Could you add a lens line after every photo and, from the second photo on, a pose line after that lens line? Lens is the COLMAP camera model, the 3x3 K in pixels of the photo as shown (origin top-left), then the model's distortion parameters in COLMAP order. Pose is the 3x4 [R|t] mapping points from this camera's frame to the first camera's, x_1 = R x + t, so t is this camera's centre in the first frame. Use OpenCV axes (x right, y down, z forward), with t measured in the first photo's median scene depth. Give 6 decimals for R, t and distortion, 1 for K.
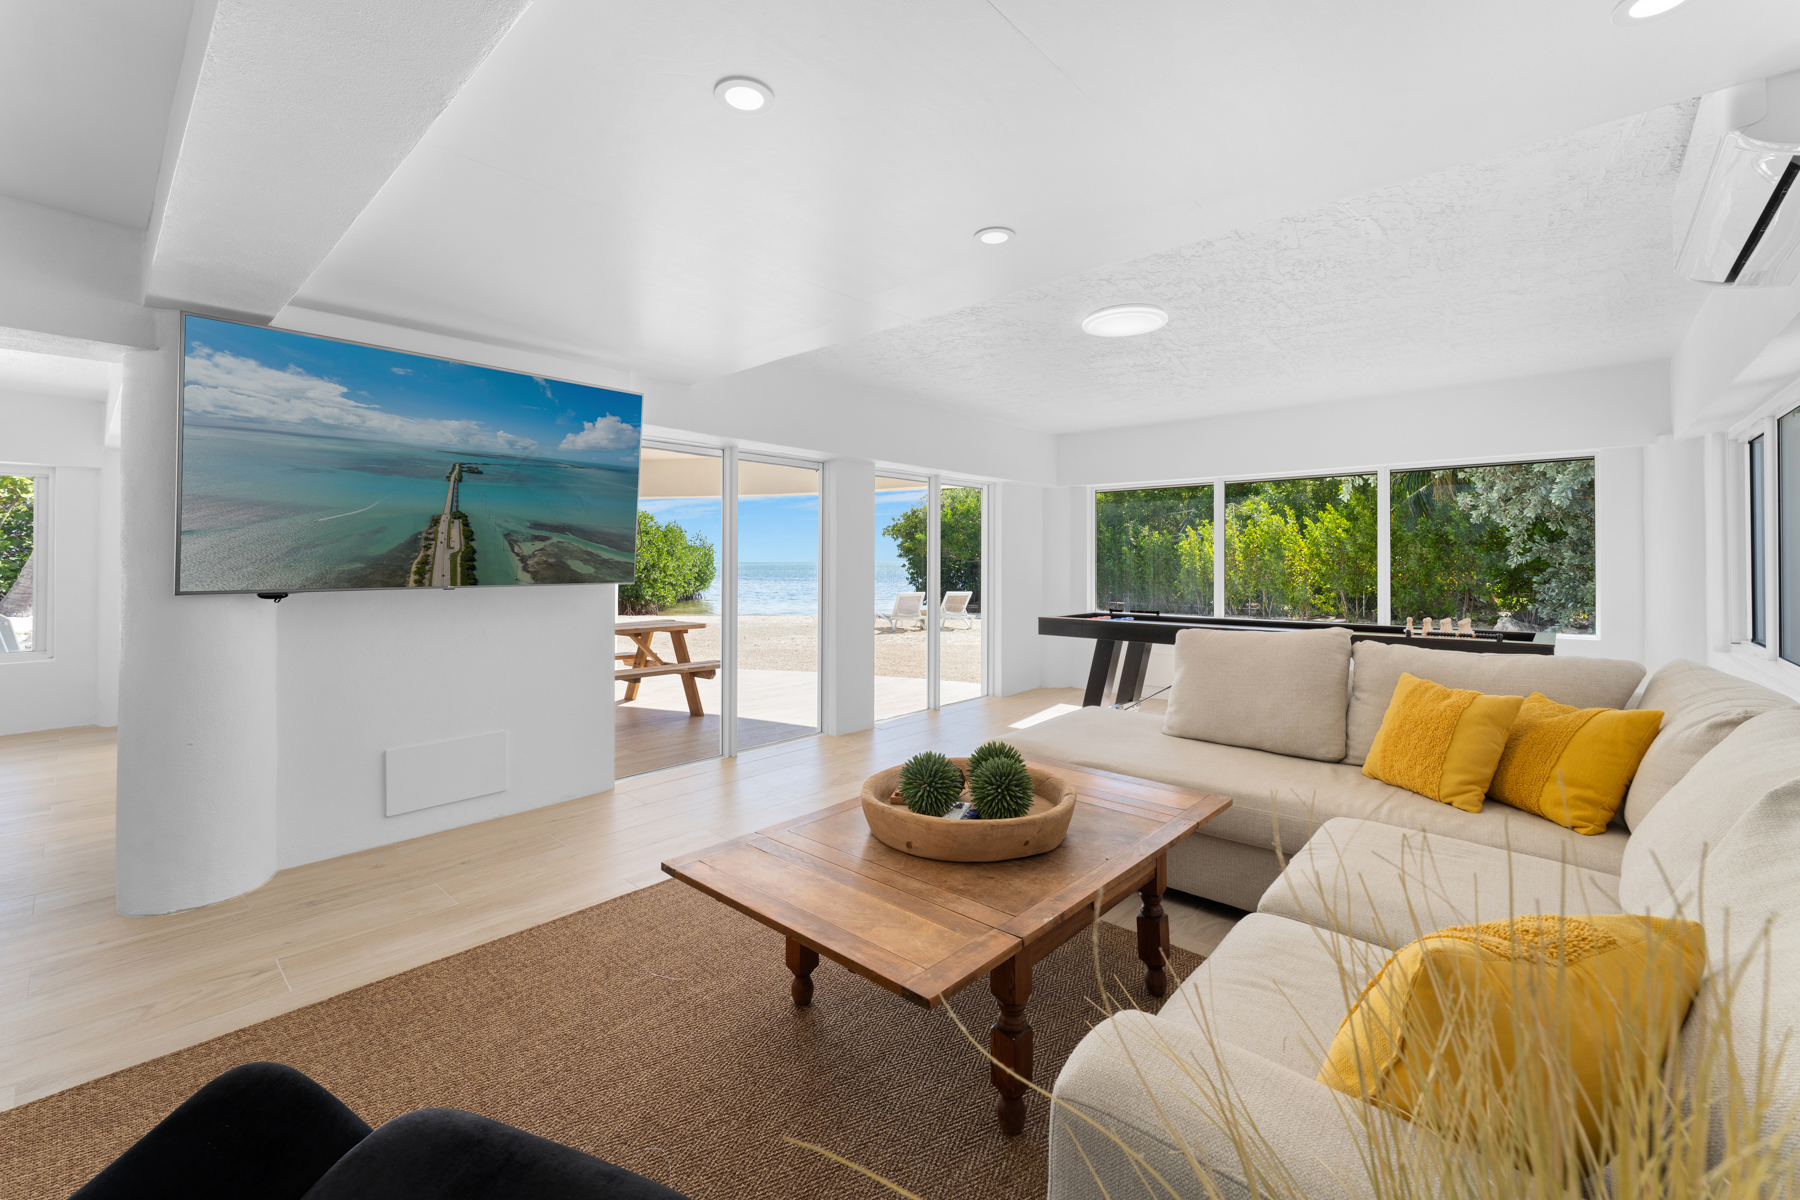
lens RADIAL K [[741.9, 0, 897.4], [0, 741.9, 563.7], [0, 0, 1]] dist [0.000625, 0.000114]
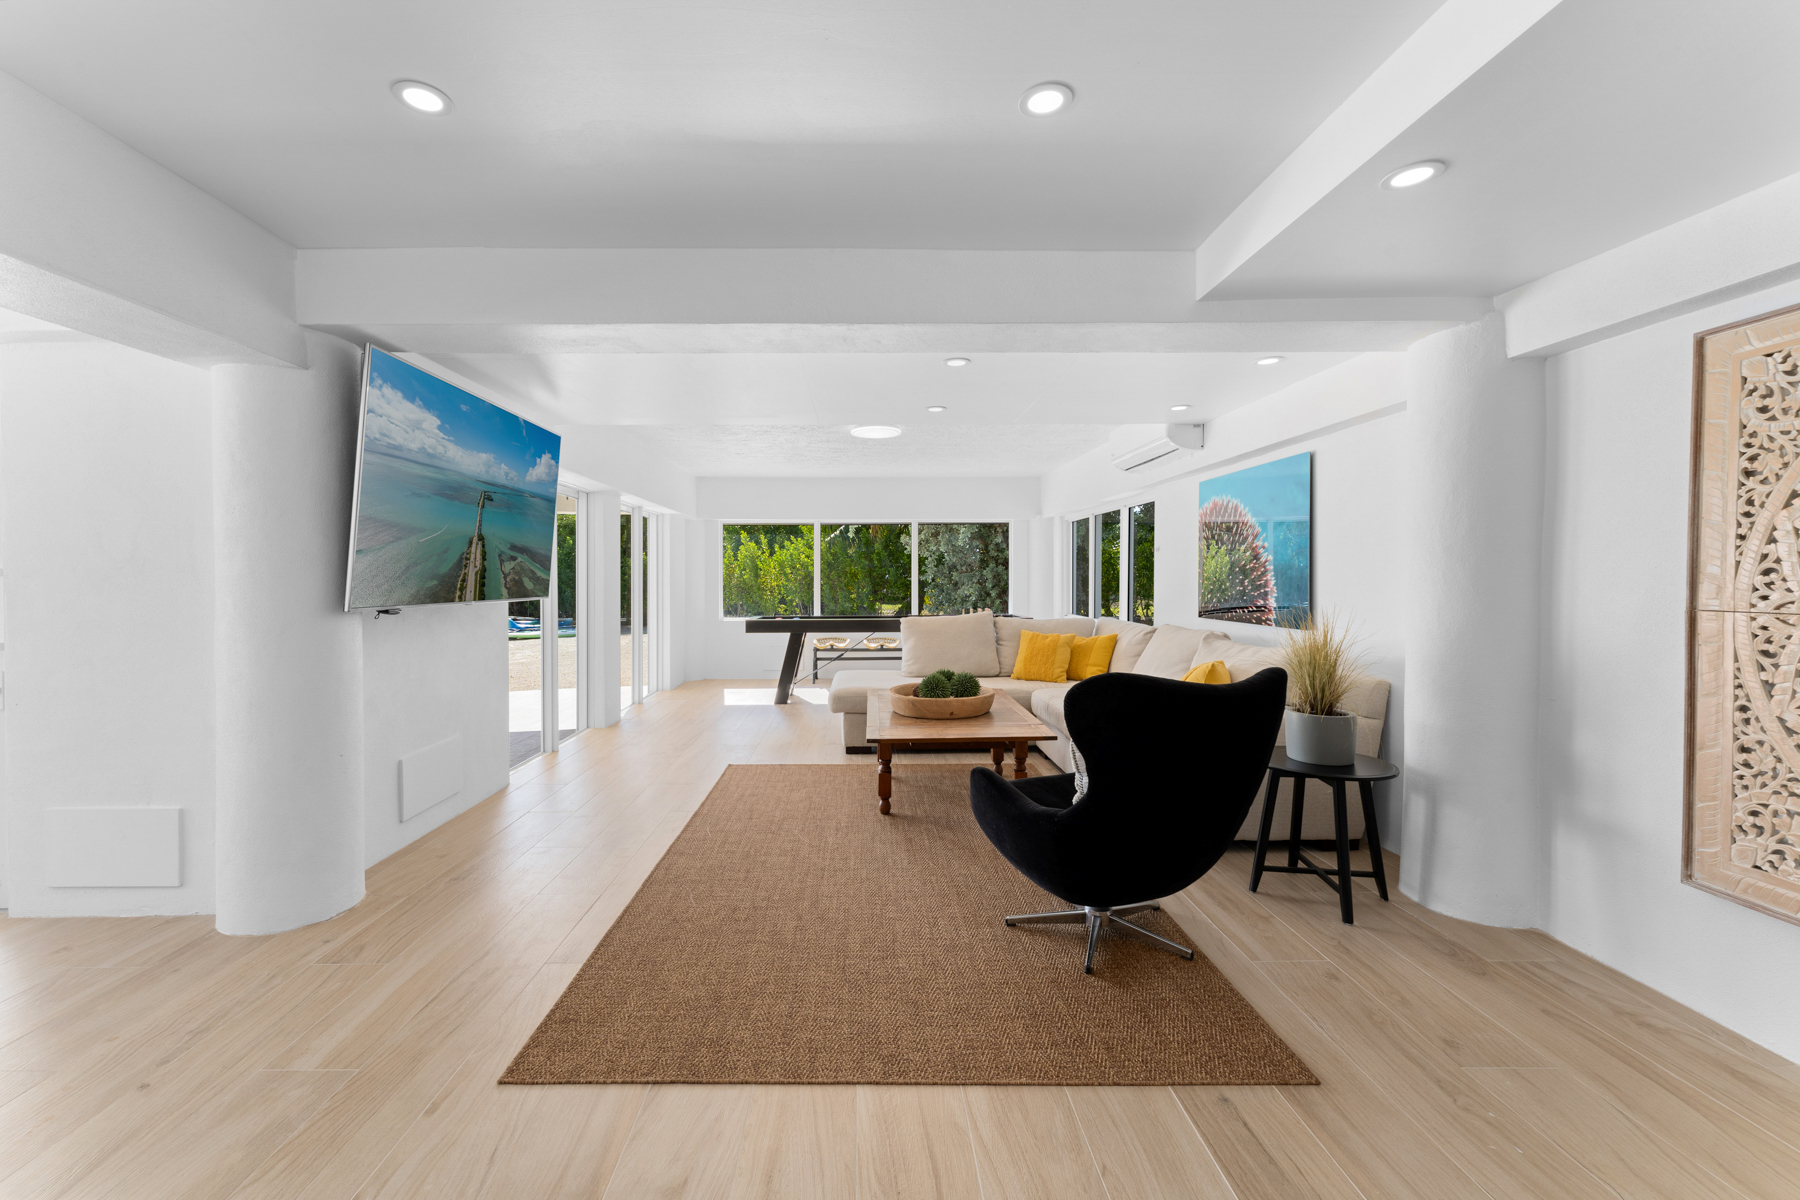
lens RADIAL K [[714.7, 0, 860.2], [0, 714.7, 597.0], [0, 0, 1]] dist [-0.000265, -0.000024]
pose [[0.745108, -0.019629, 0.666655, -0.880599], [0.004896, 0.999701, 0.023963, 0.001337], [-0.666926, -0.014591, 0.744981, -0.184843]]
